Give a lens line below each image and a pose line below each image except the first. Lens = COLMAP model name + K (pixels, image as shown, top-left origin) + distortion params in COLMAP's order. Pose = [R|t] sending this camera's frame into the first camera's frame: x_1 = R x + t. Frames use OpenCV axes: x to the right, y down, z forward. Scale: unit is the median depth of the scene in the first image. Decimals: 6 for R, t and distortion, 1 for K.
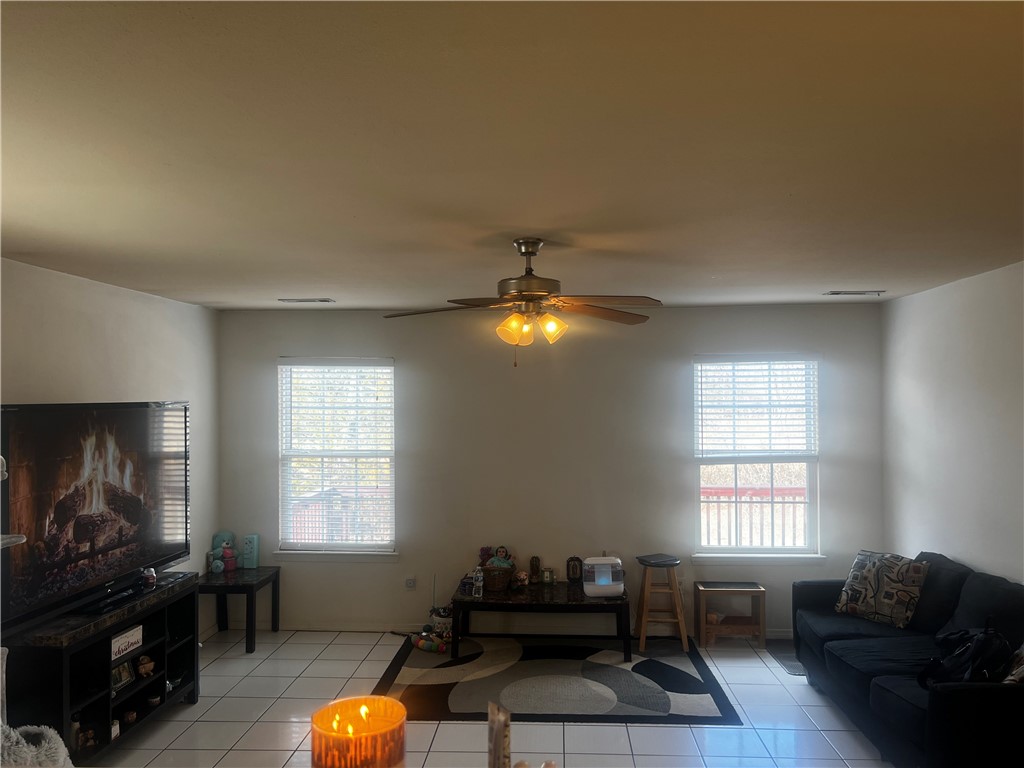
lens RADIAL K [[781.5, 0, 515.1], [0, 781.5, 391.5], [0, 0, 1]] dist [0.083878, -0.090222]
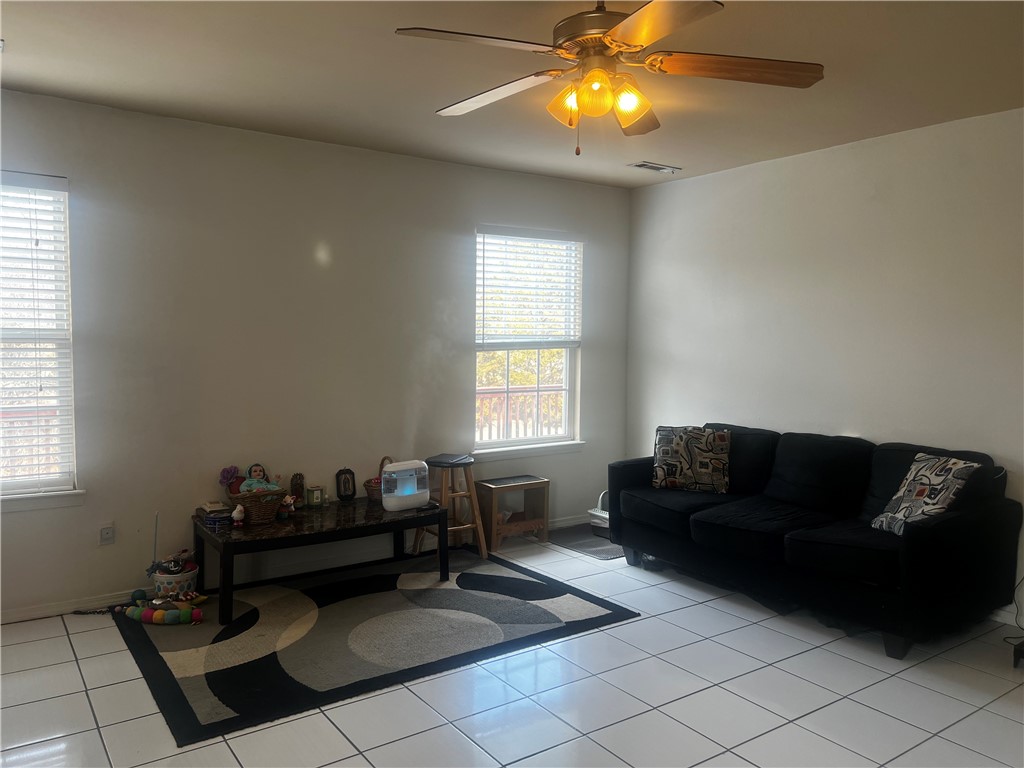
lens RADIAL K [[771.6, 0, 512.0], [0, 771.6, 384.0], [0, 0, 1]] dist [0.082962, -0.088777]
pose [[0.784148, -0.026291, 0.620017, -0.316187], [-0.020988, 0.997407, 0.068837, 0.080169], [-0.620219, -0.066991, 0.781563, 0.341601]]
